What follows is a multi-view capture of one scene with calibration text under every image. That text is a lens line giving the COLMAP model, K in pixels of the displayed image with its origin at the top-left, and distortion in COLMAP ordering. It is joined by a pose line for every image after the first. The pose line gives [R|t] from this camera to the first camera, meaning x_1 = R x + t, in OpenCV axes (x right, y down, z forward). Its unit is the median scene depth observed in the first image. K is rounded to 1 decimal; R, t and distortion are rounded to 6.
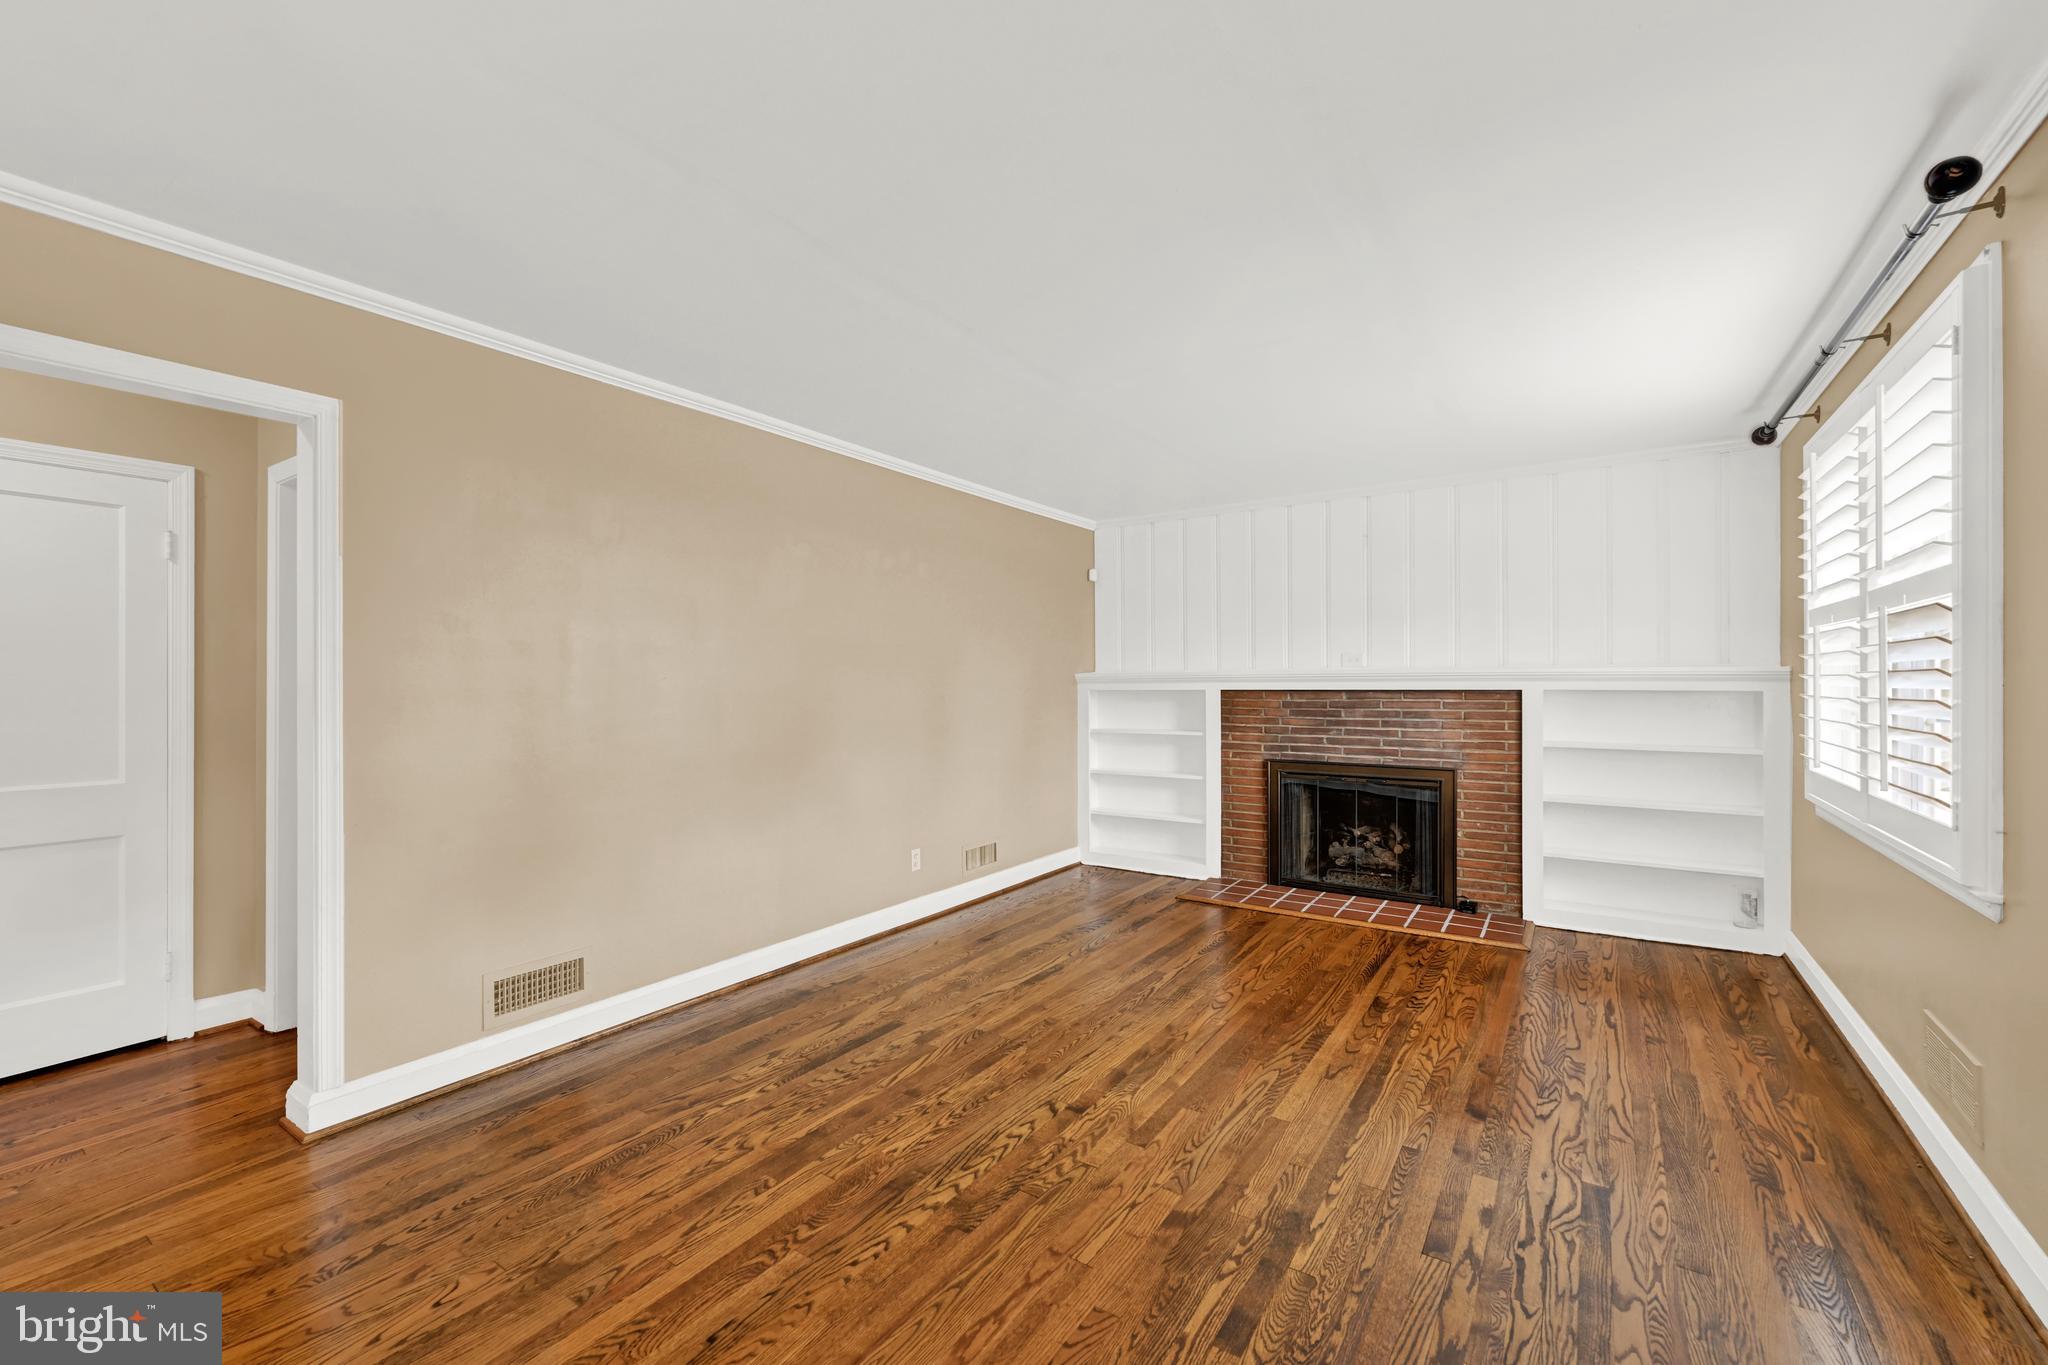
lens RADIAL K [[825.3, 0, 1028.5], [0, 825.3, 677.5], [0, 0, 1]] dist [0.001396, 0.001488]
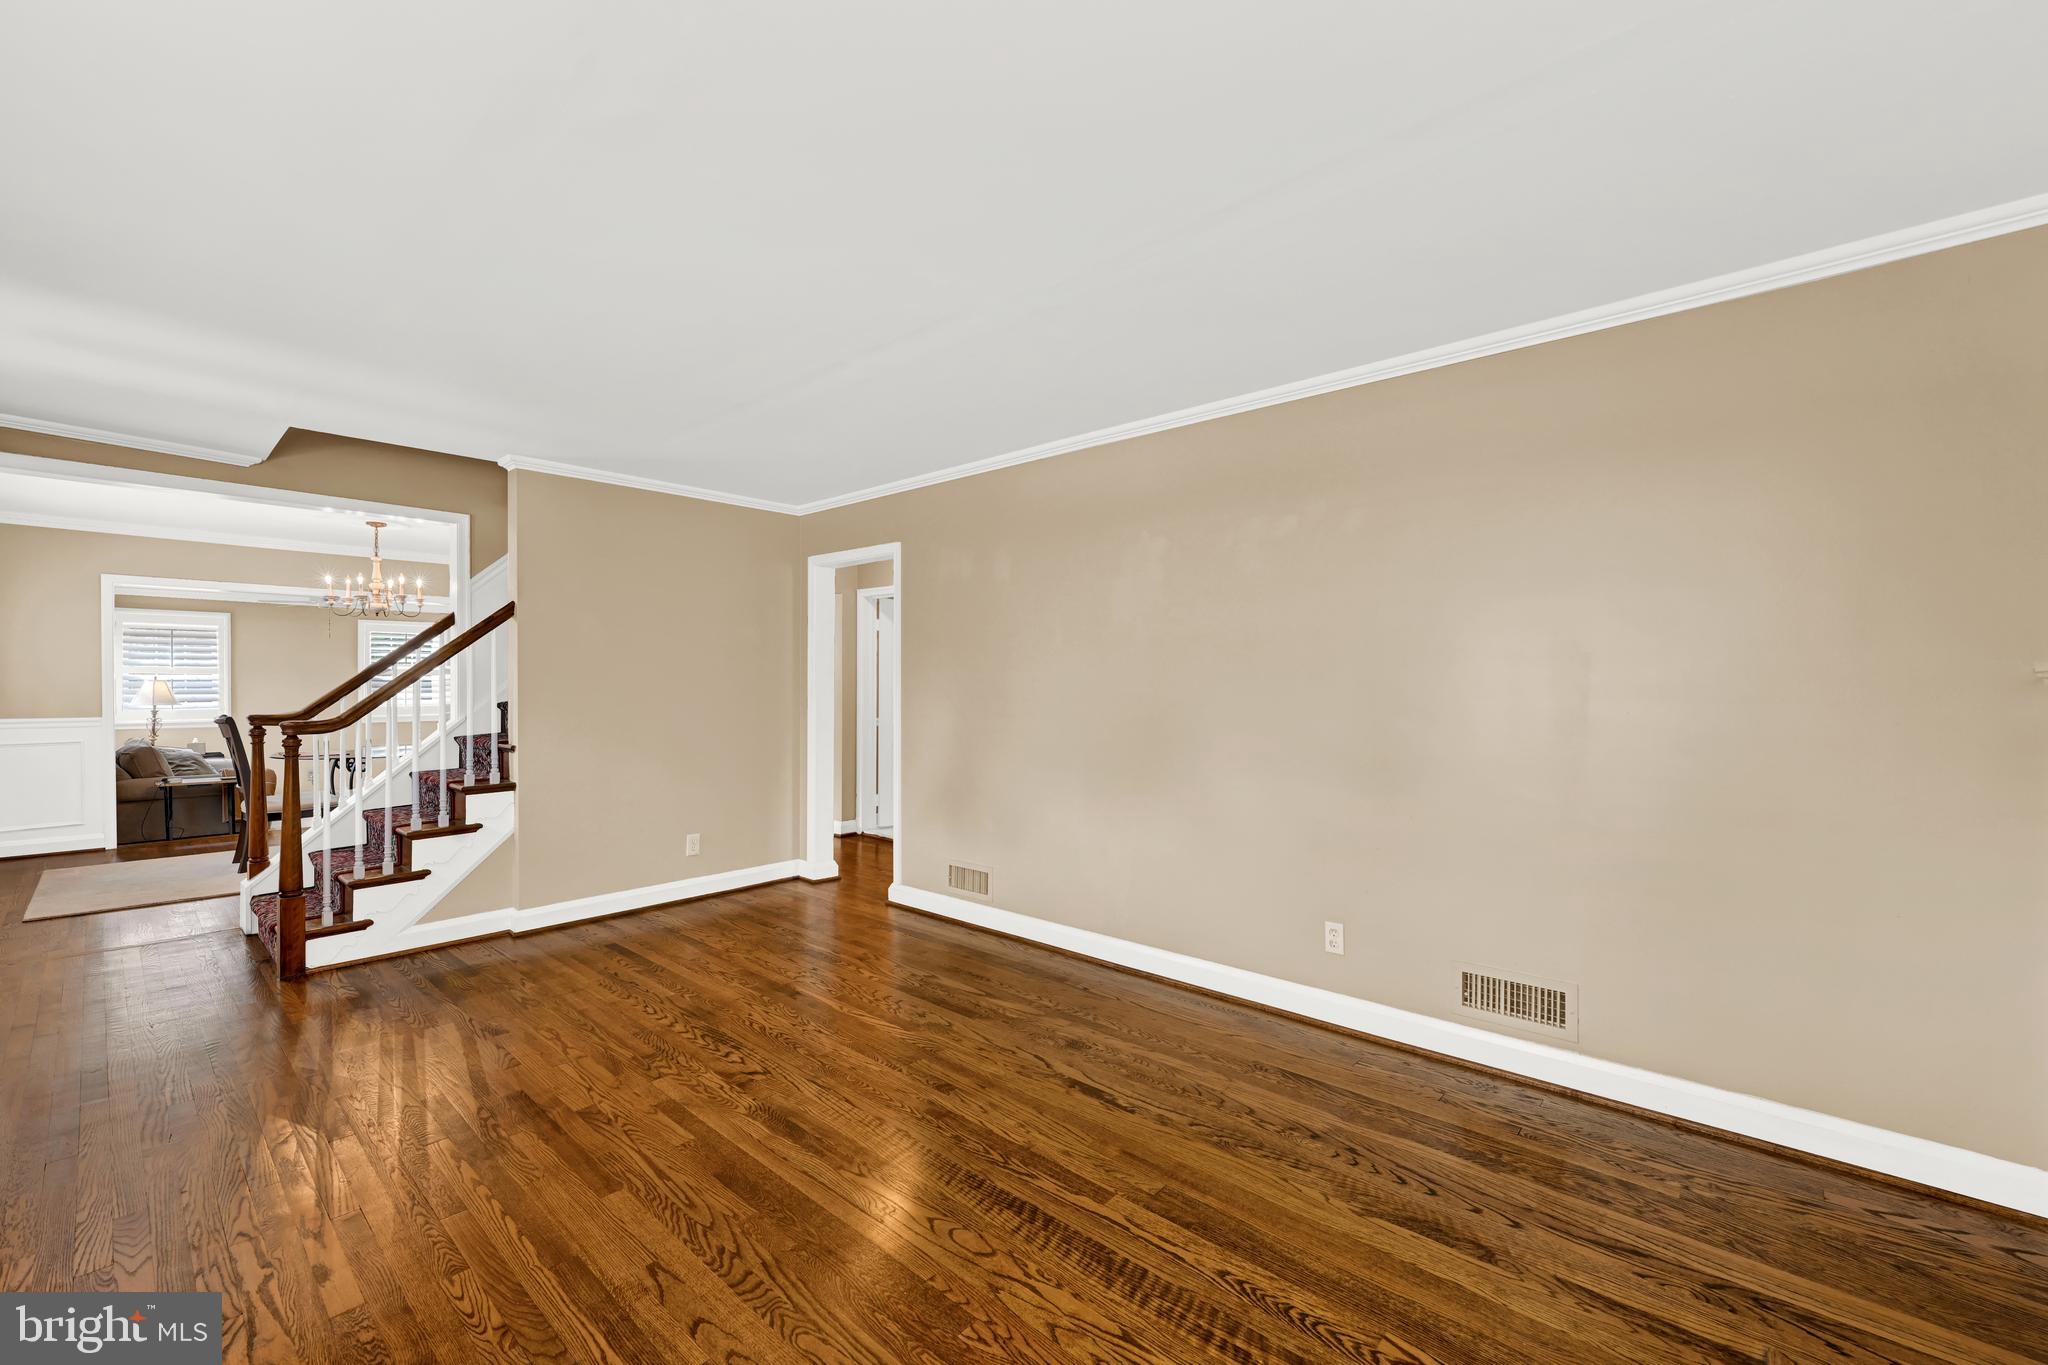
lens RADIAL K [[825.3, 0, 1029.3], [0, 825.3, 695.3], [0, 0, 1]] dist [0.001396, 0.001488]
pose [[-0.124543, 0.020317, -0.992006, 1.070473], [0.008441, 0.999776, 0.019416, -0.005696], [0.992178, -0.005955, -0.124687, 1.498114]]
